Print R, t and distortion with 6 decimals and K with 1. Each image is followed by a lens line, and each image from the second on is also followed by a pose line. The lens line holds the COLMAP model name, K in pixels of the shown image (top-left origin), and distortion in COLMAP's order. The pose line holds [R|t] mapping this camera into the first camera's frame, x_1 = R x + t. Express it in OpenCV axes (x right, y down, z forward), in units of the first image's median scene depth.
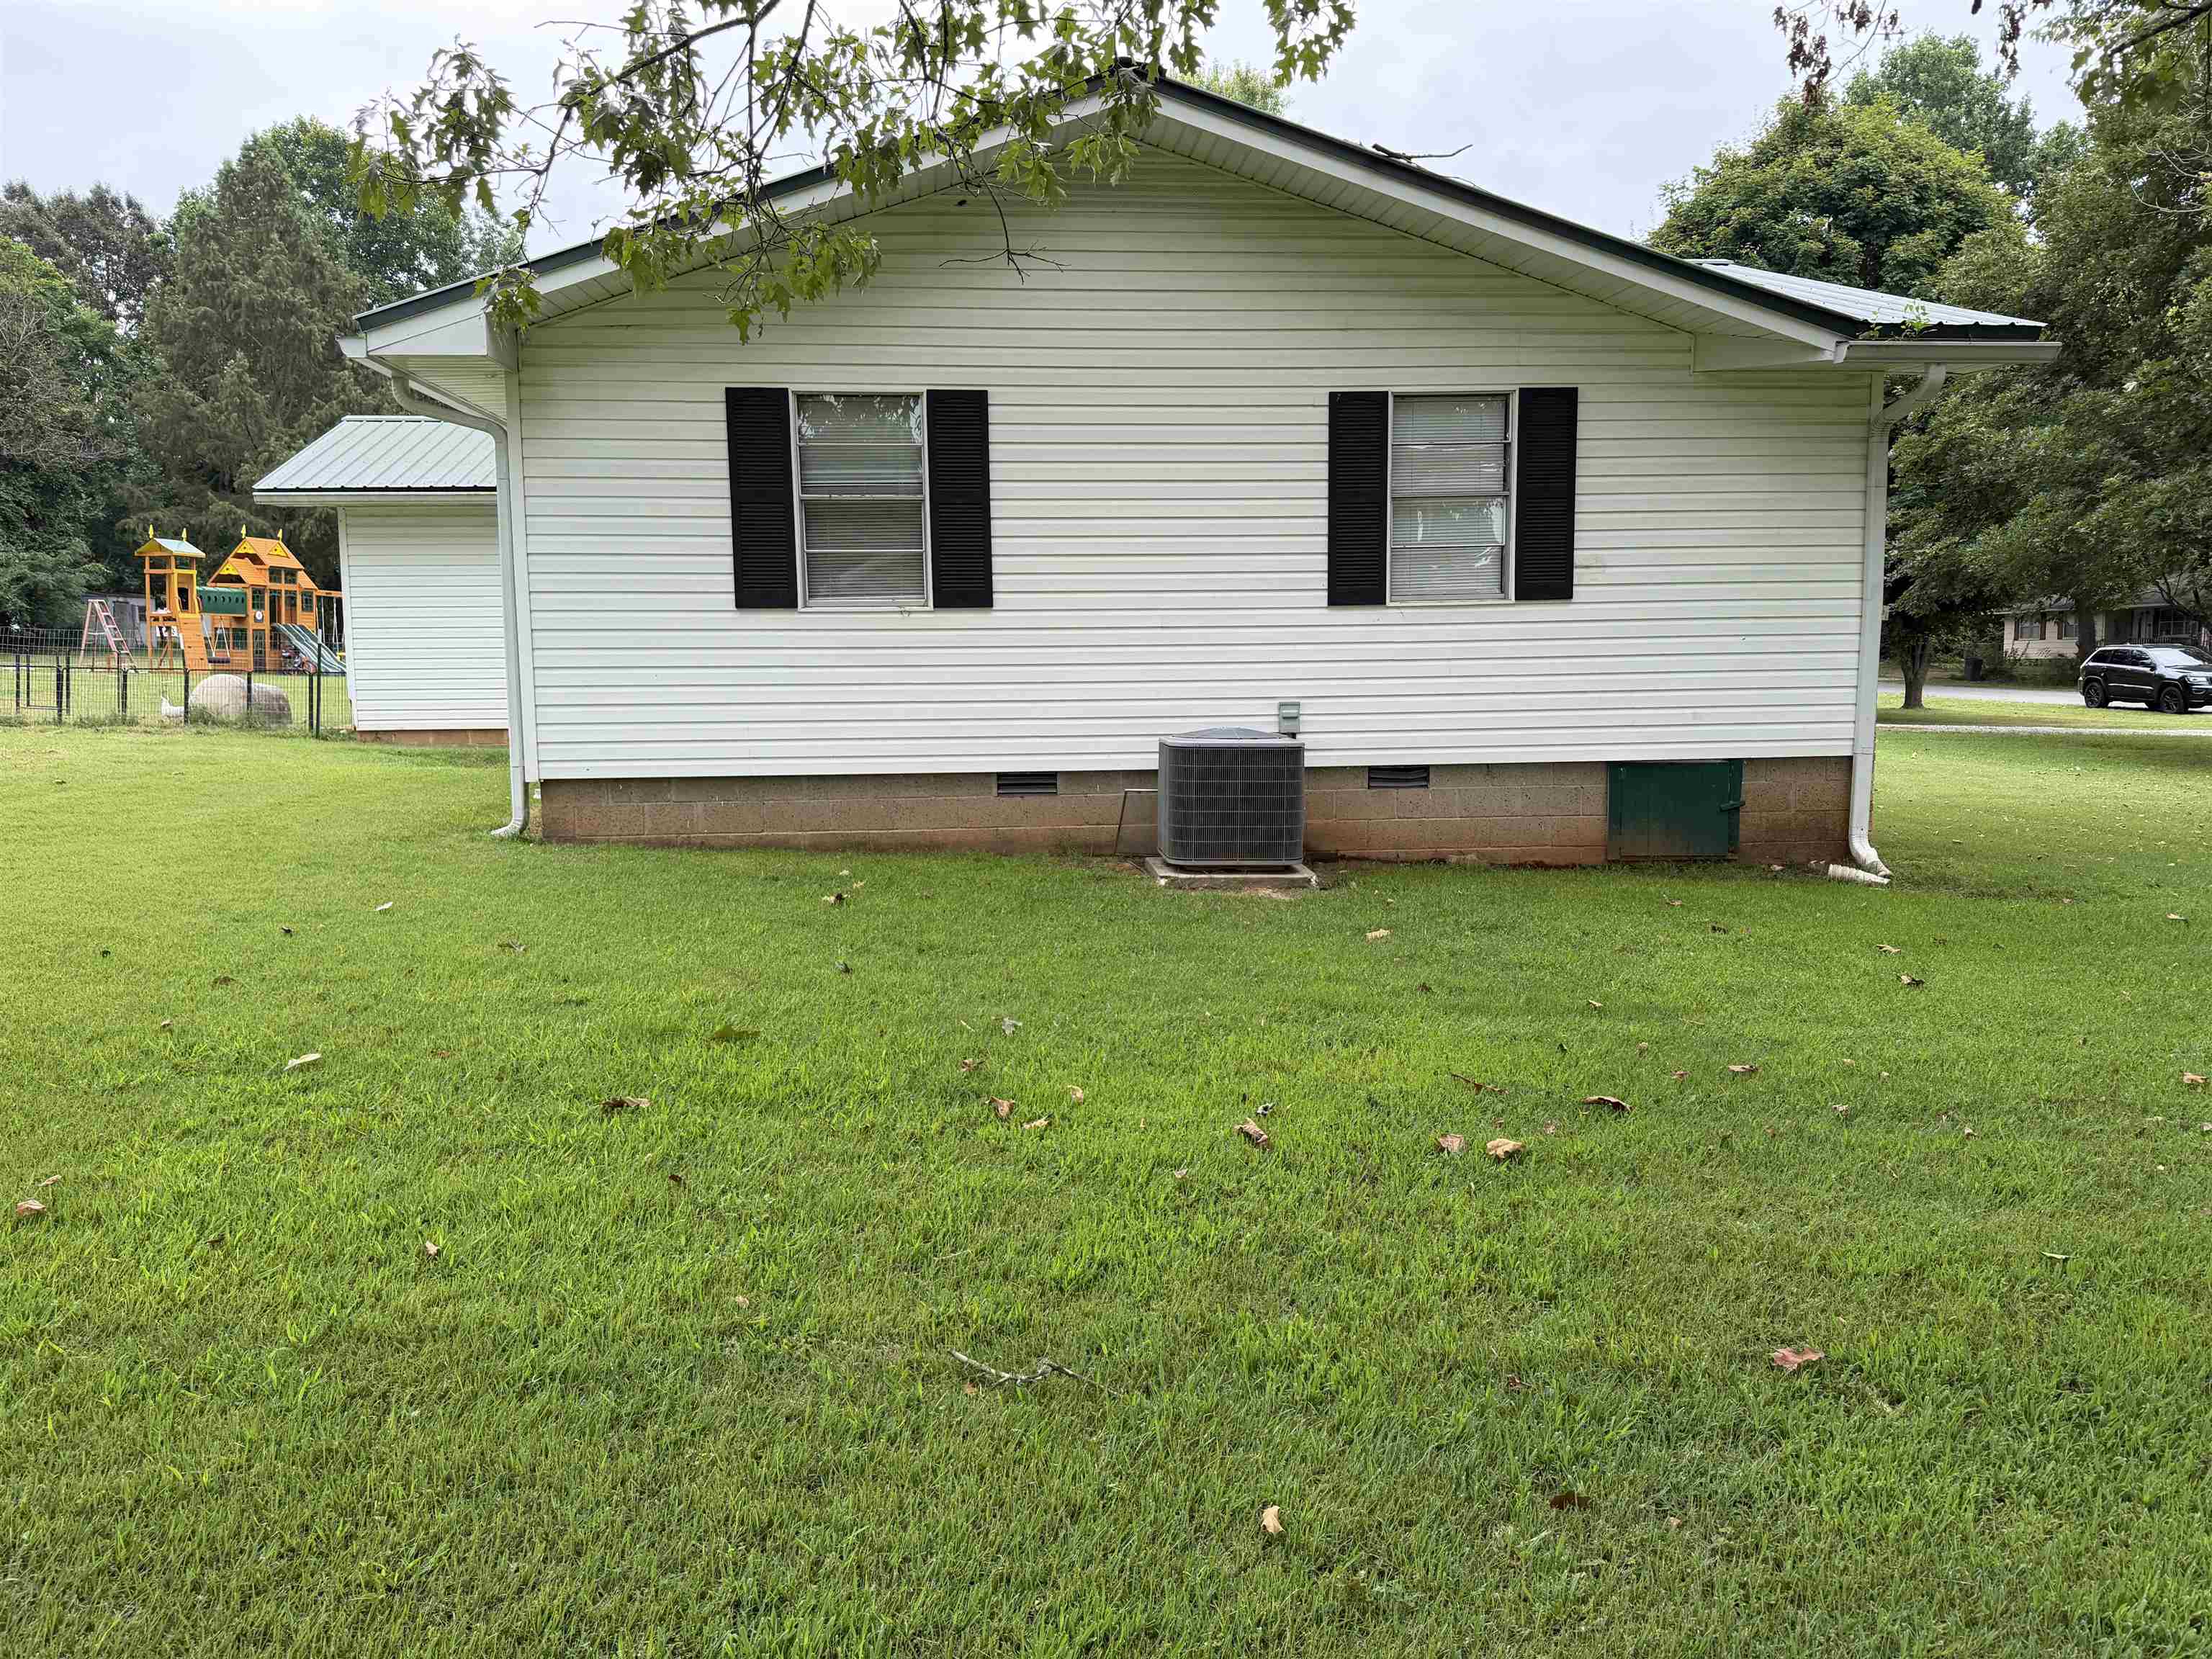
lens RADIAL K [[1551.8, 0, 1106.0], [0, 1551.8, 829.5], [0, 0, 1]] dist [0.095980, -0.124733]
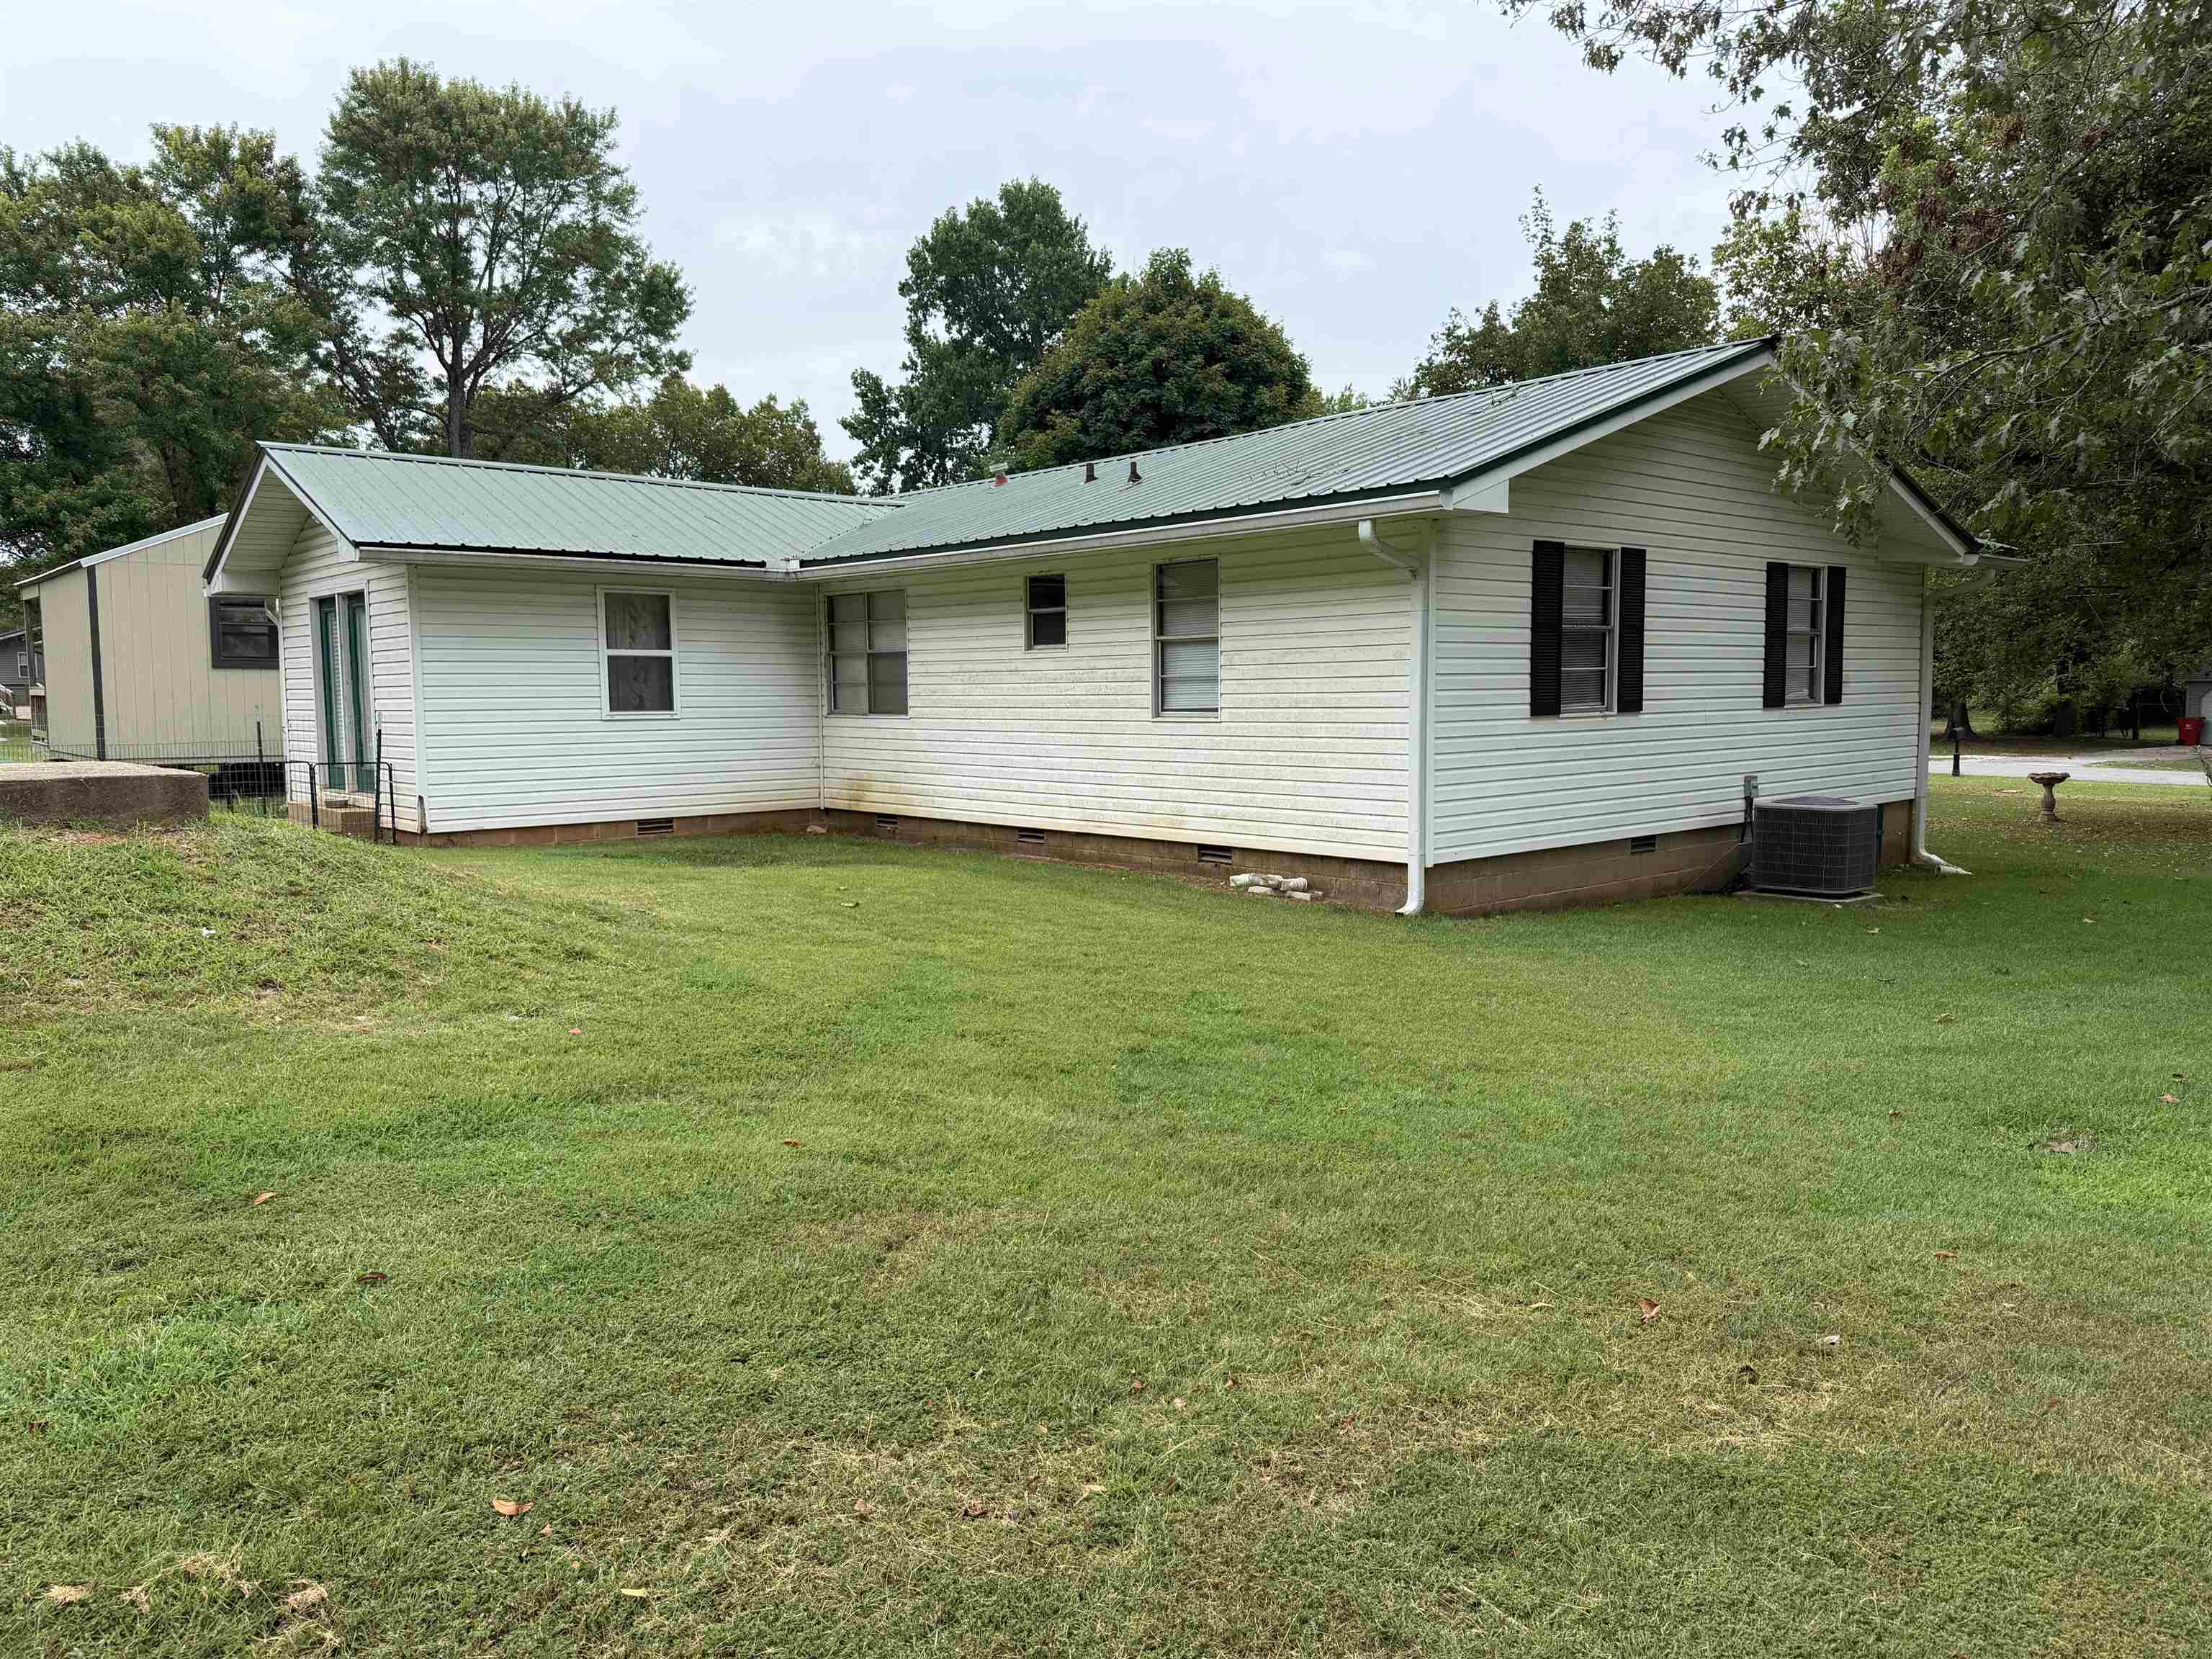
lens RADIAL K [[1551.8, 0, 1106.0], [0, 1551.8, 829.5], [0, 0, 1]] dist [0.095980, -0.124733]
pose [[0.798906, -0.051917, 0.599211, -1.232799], [0.065223, 0.997871, -0.000502, -0.072959], [-0.597909, 0.039484, 0.800591, 0.213765]]
